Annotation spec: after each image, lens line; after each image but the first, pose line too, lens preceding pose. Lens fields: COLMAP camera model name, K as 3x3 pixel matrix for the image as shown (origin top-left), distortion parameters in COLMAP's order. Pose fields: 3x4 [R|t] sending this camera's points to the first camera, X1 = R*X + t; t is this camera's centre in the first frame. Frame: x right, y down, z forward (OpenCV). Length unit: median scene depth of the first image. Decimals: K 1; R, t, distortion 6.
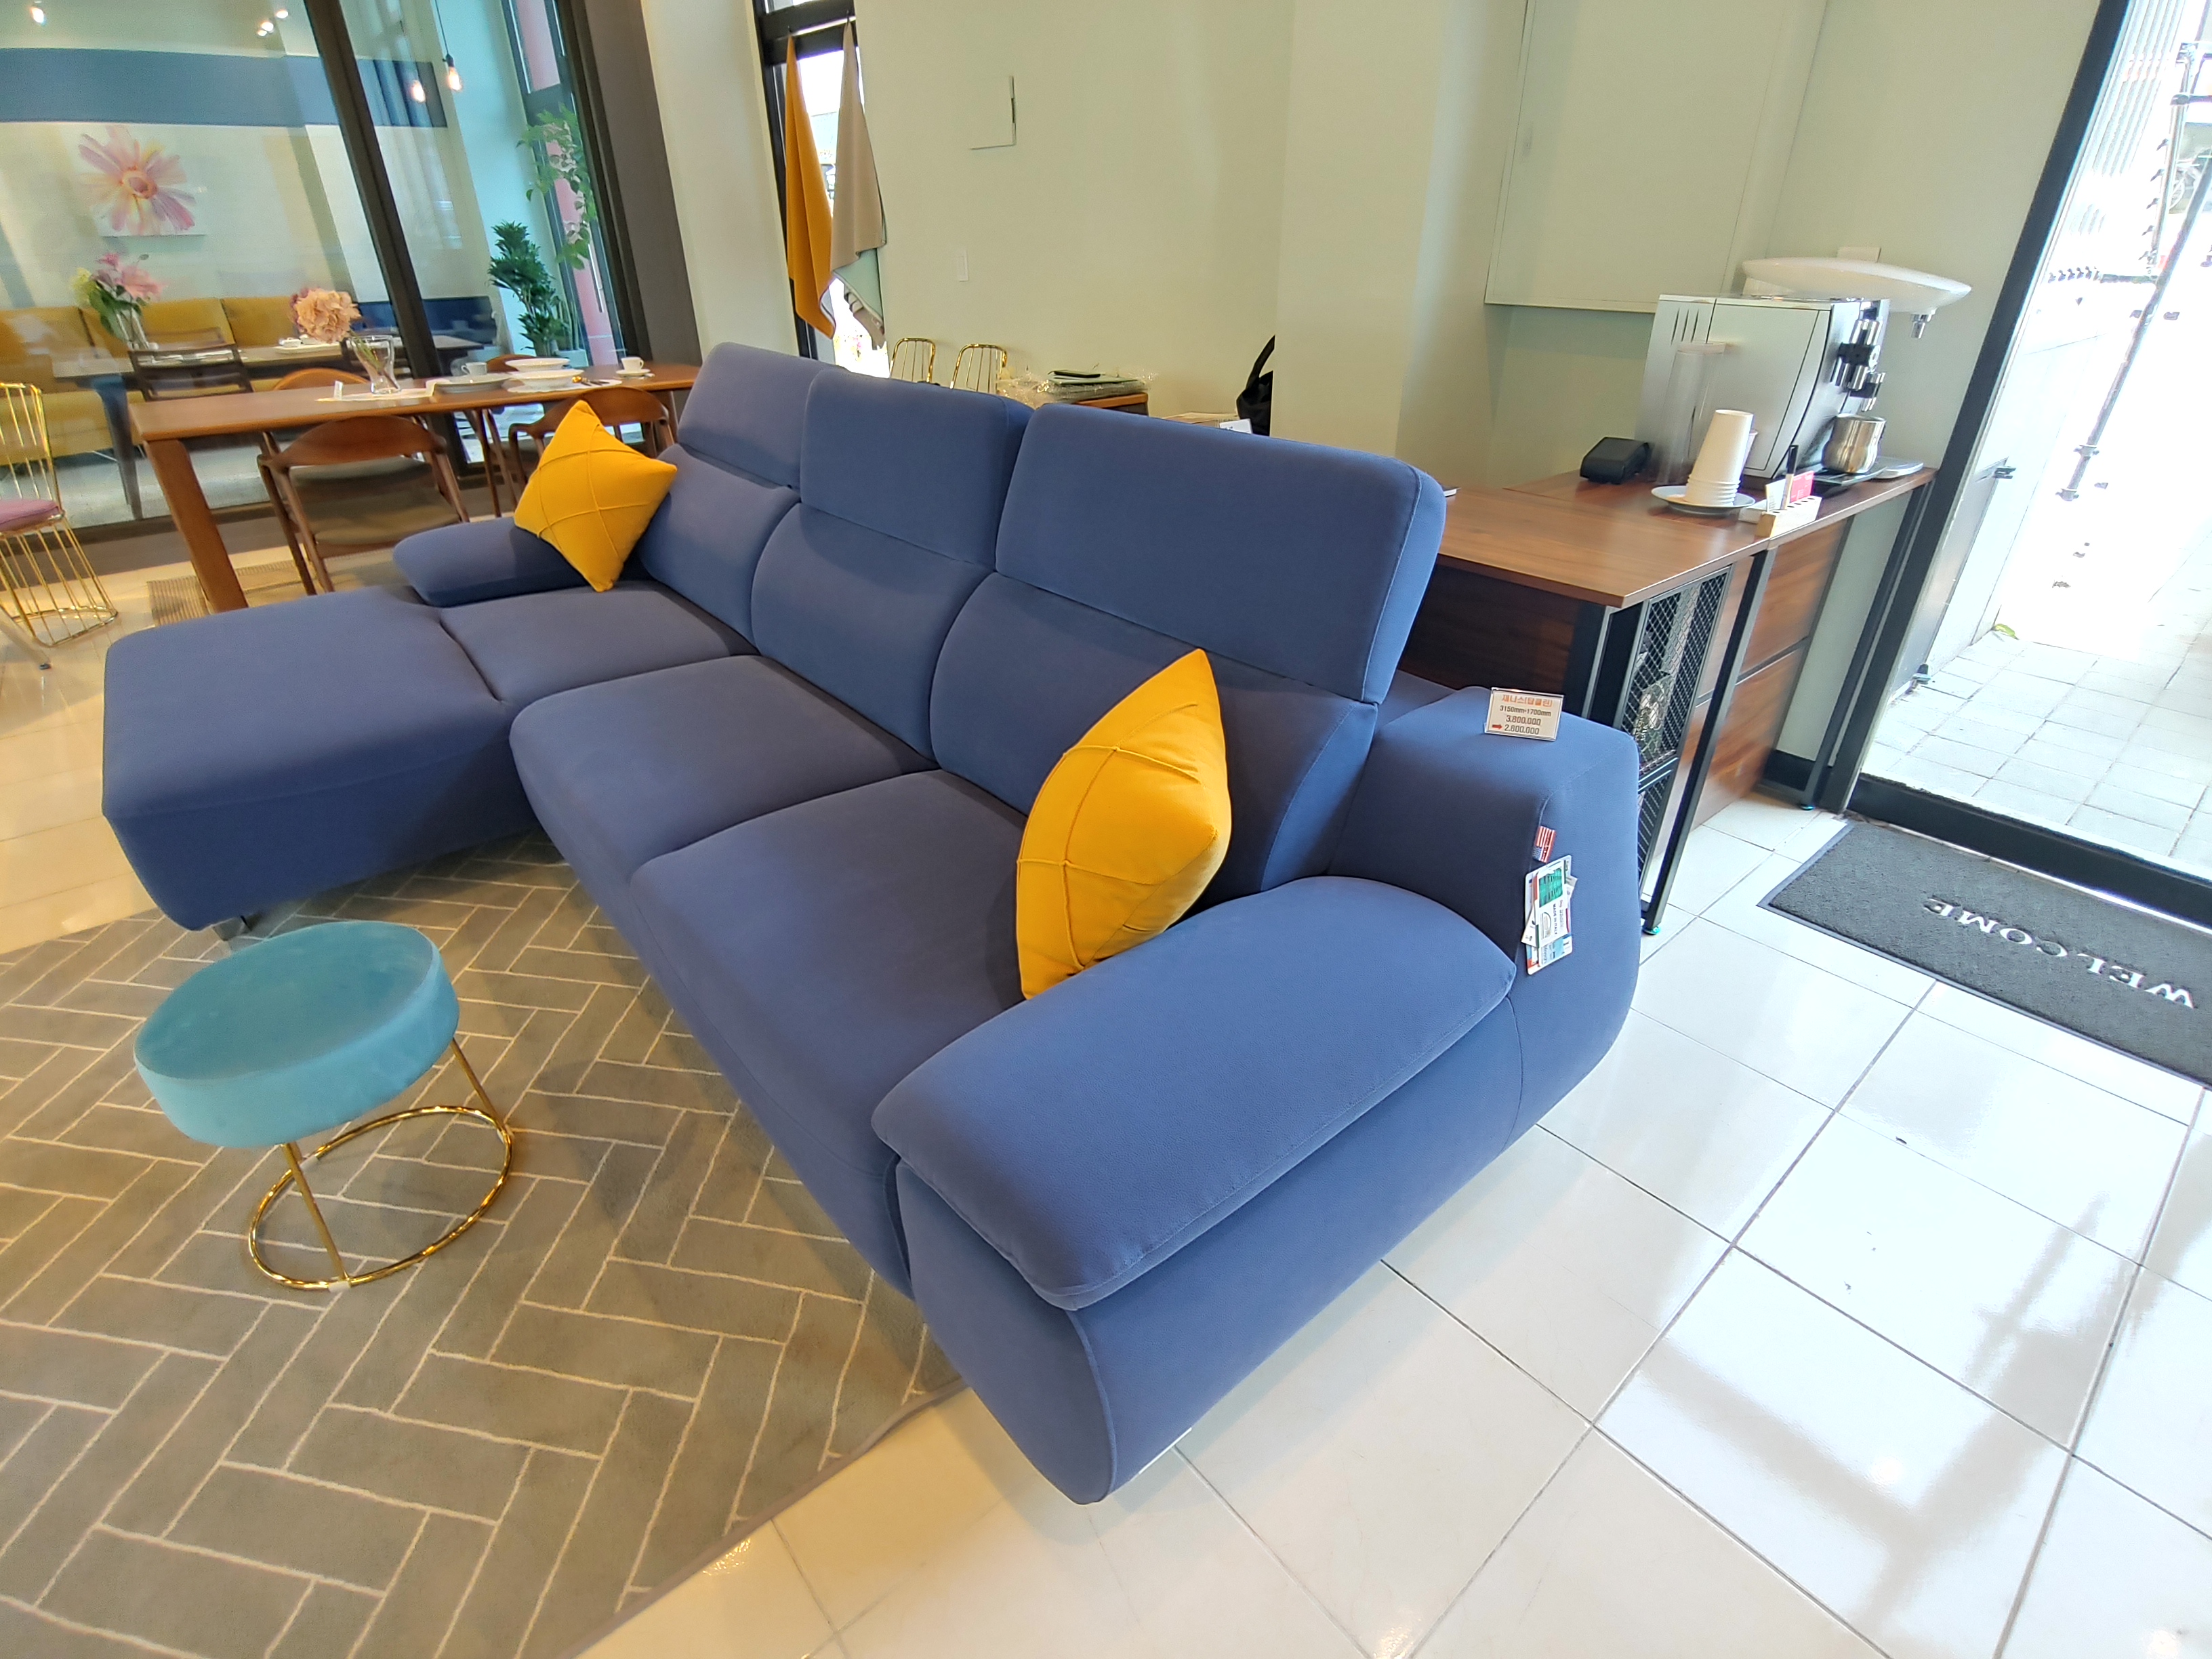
lens RADIAL K [[1070.5, 0, 1110.2], [0, 1070.5, 818.4], [0, 0, 1]] dist [-0.013941, -0.001834]
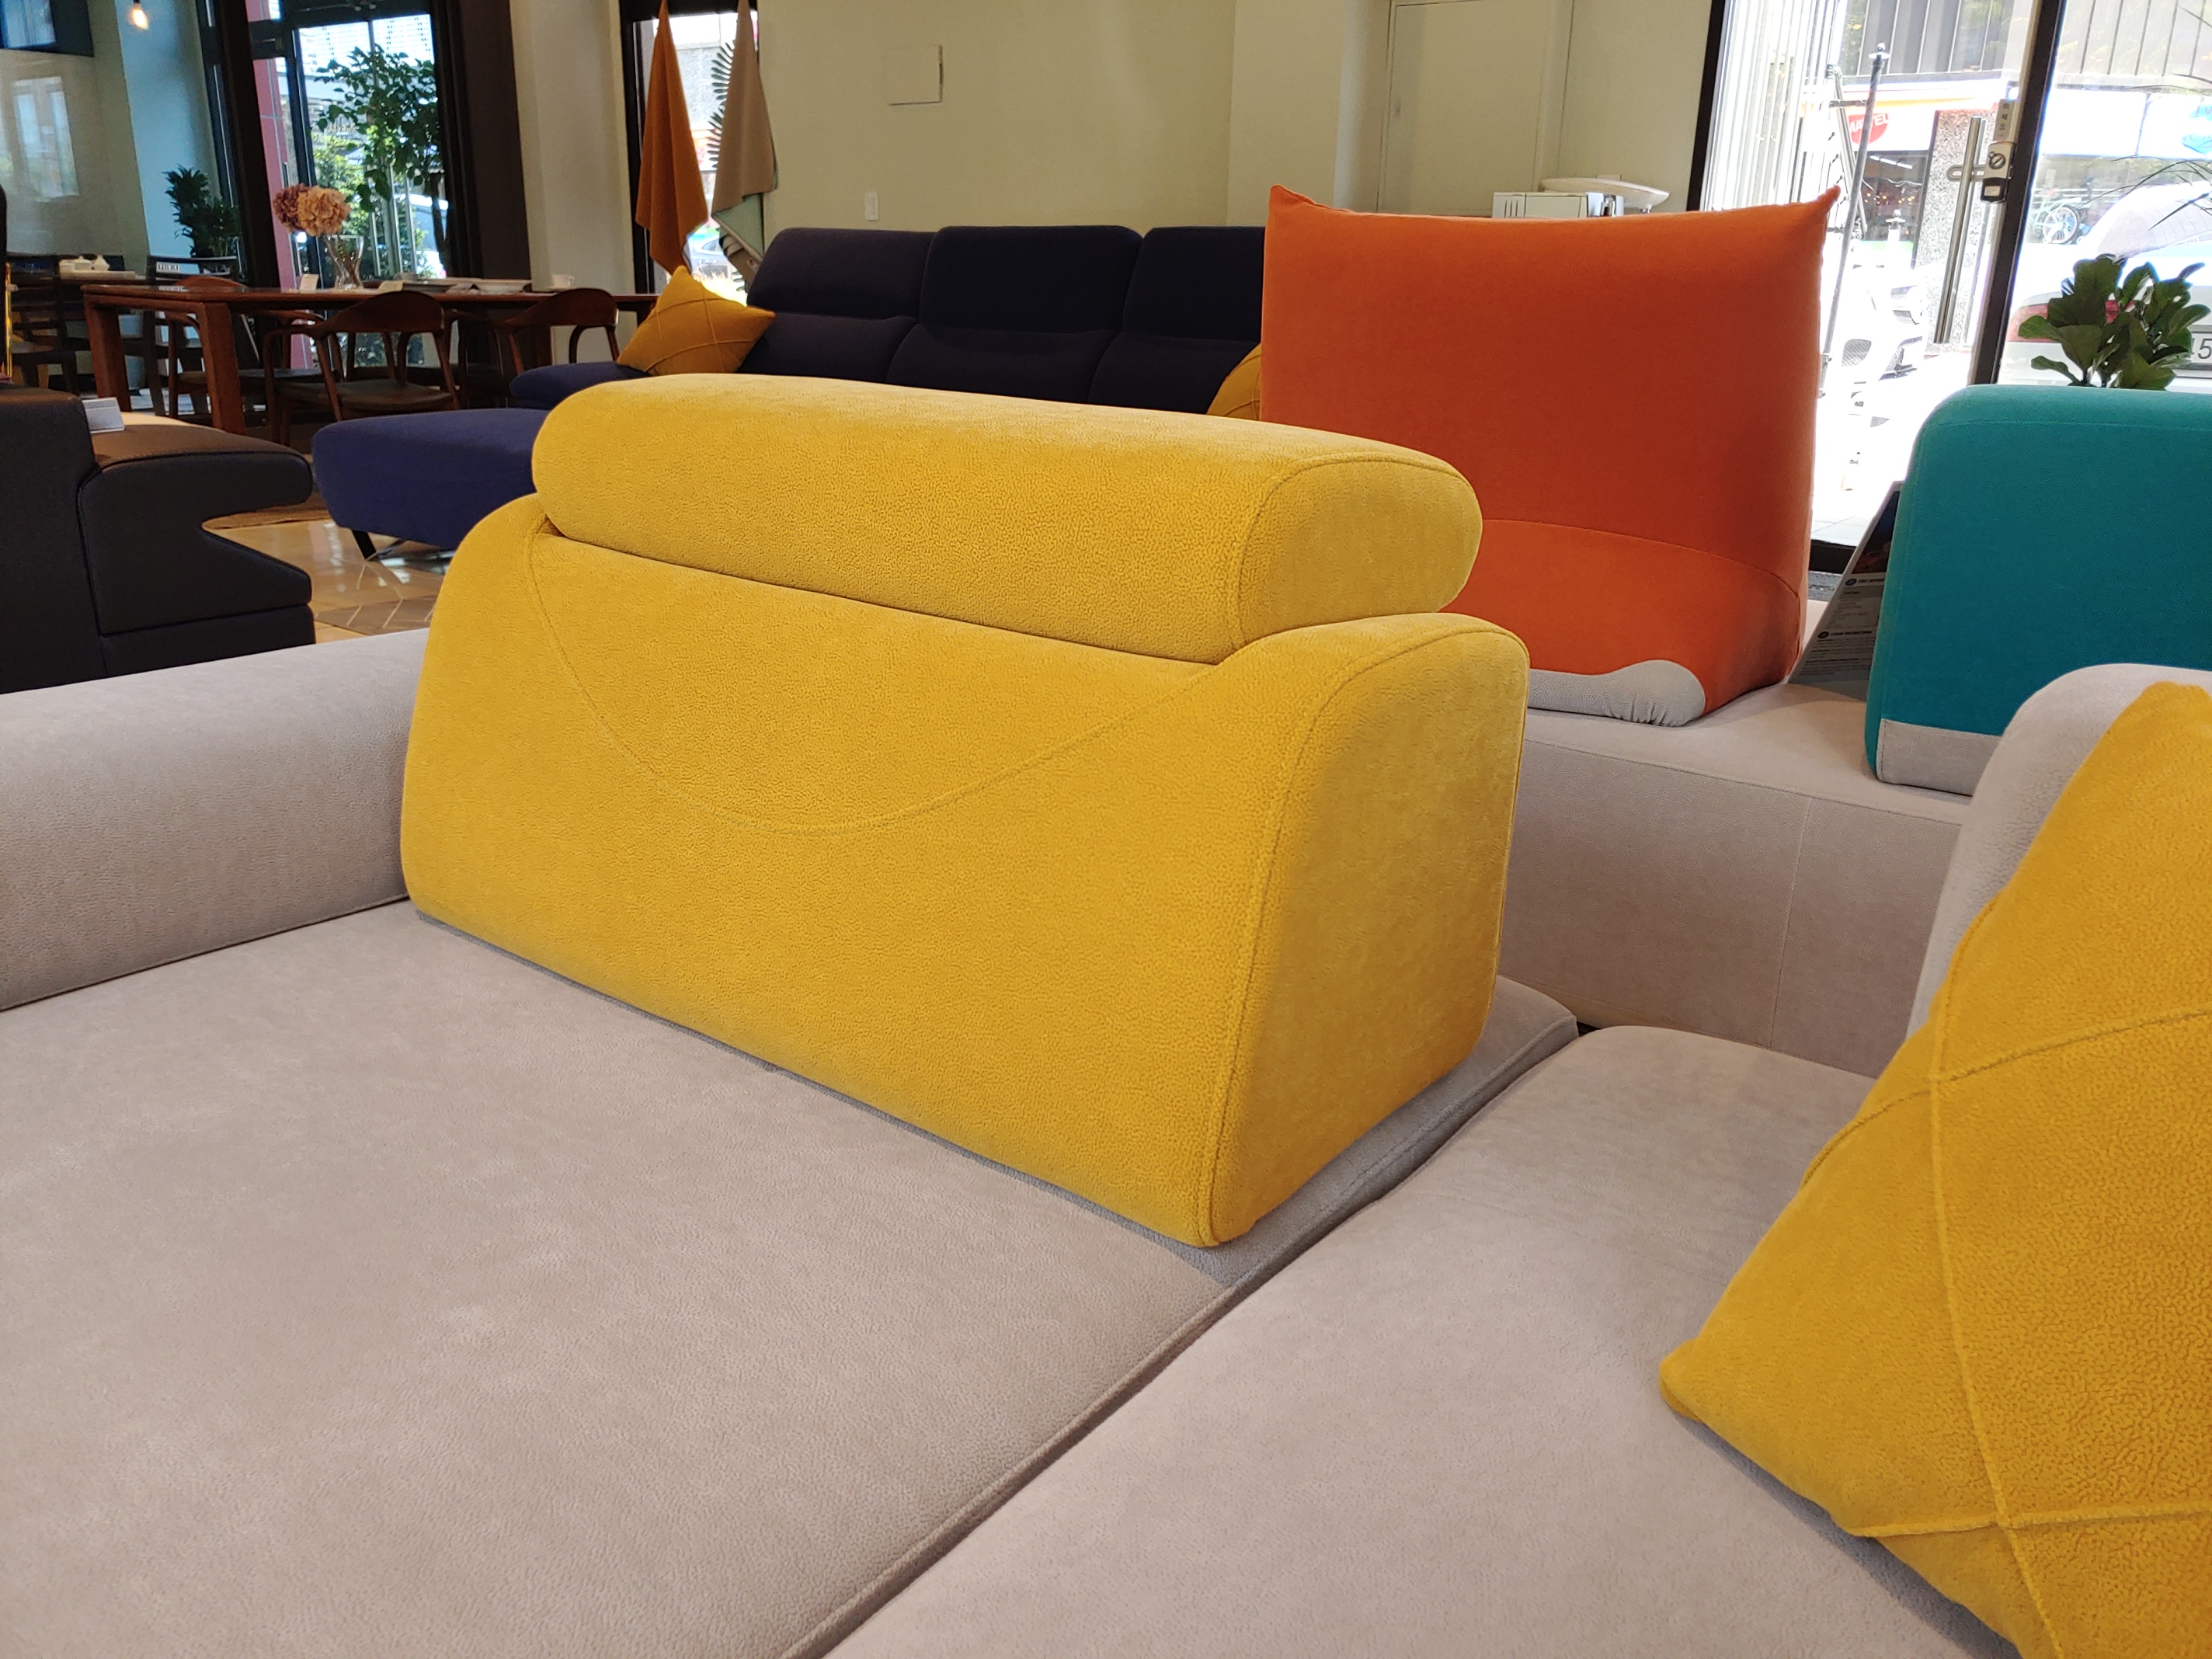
lens RADIAL K [[1689.8, 0, 1116.1], [0, 1689.8, 834.5], [0, 0, 1]] dist [-0.028626, 0.022425]
pose [[0.976900, -0.039601, 0.209998, -0.606967], [0.076241, 0.982599, -0.169370, 0.840294], [-0.199636, 0.181467, 0.962920, -1.148398]]
